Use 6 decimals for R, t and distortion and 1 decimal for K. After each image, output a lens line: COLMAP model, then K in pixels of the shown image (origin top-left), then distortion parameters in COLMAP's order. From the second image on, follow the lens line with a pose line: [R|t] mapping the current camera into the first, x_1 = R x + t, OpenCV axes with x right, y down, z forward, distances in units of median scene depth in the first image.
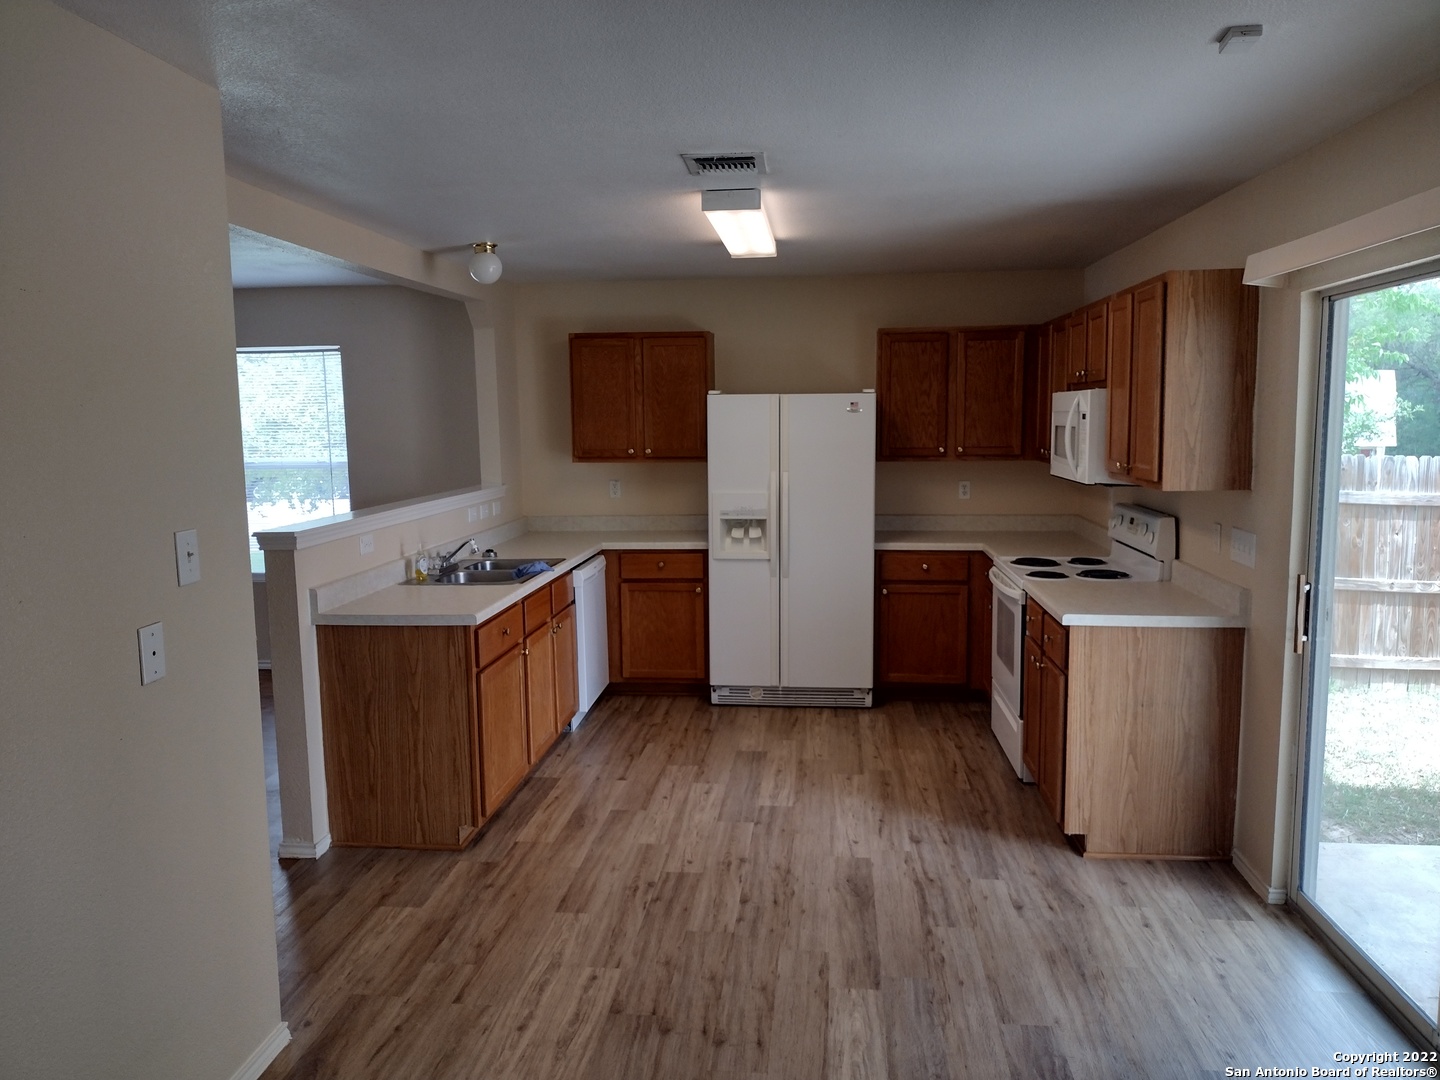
lens RADIAL K [[1078.3, 0, 709.7], [0, 1078.3, 535.9], [0, 0, 1]] dist [0.040172, -0.050485]
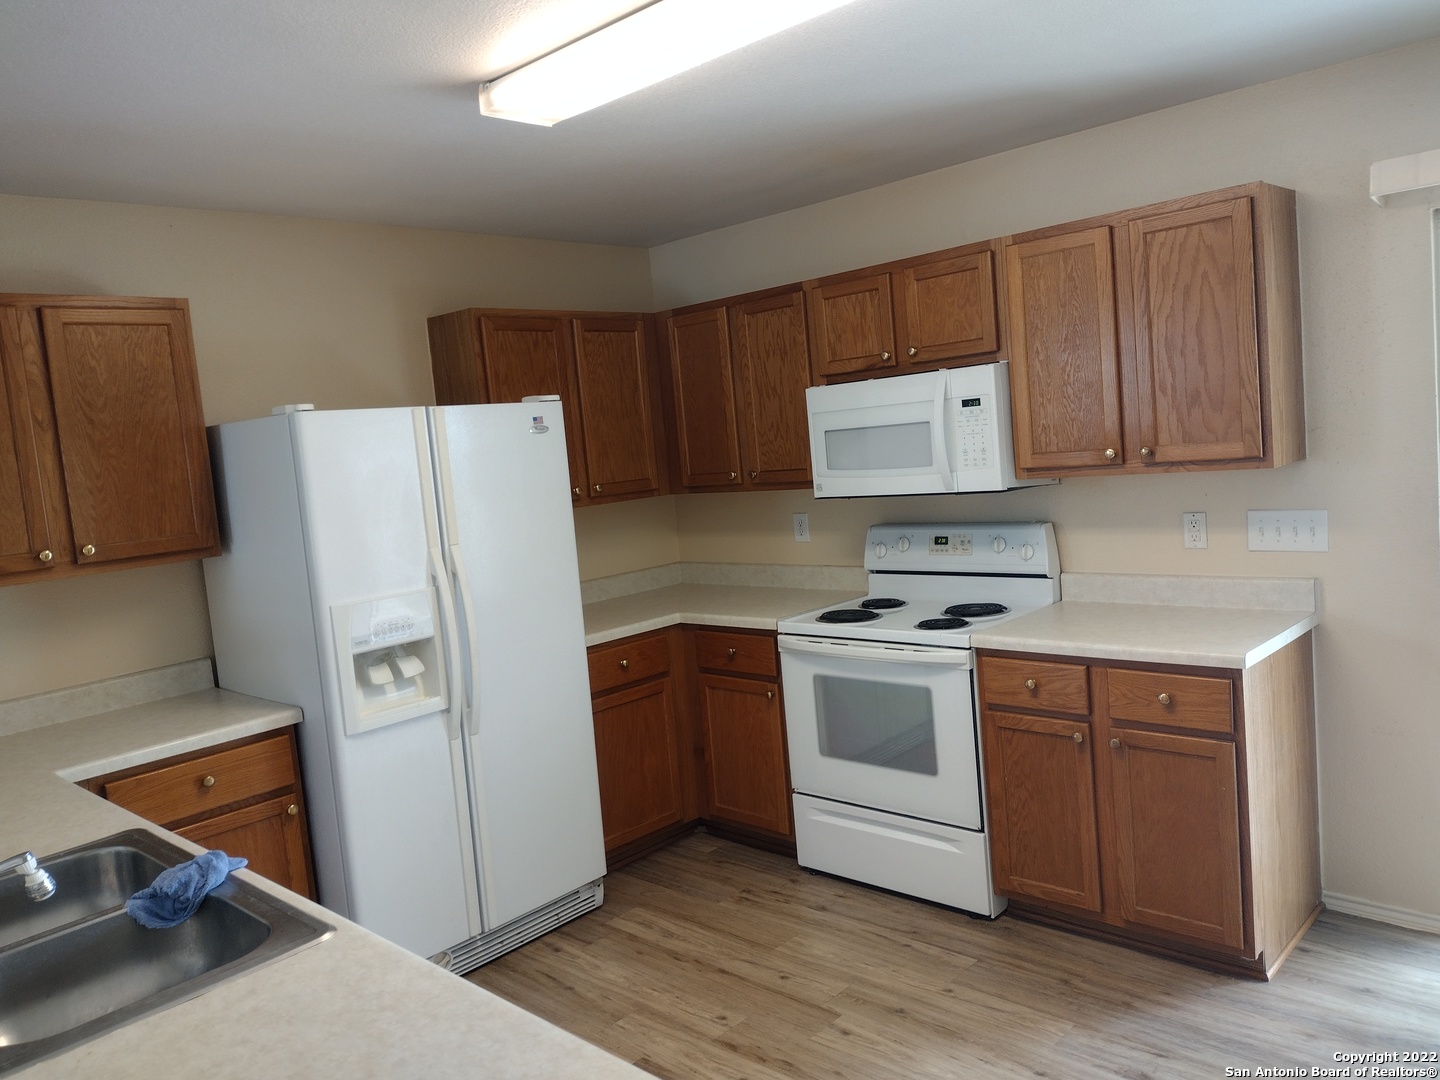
lens RADIAL K [[1078.3, 0, 718.1], [0, 1078.3, 542.8], [0, 0, 1]] dist [0.040172, -0.050485]
pose [[0.598592, -0.119758, 0.792052, -0.285122], [0.172609, 0.984817, 0.018455, -0.047725], [-0.782237, 0.125669, 0.610175, 0.553051]]
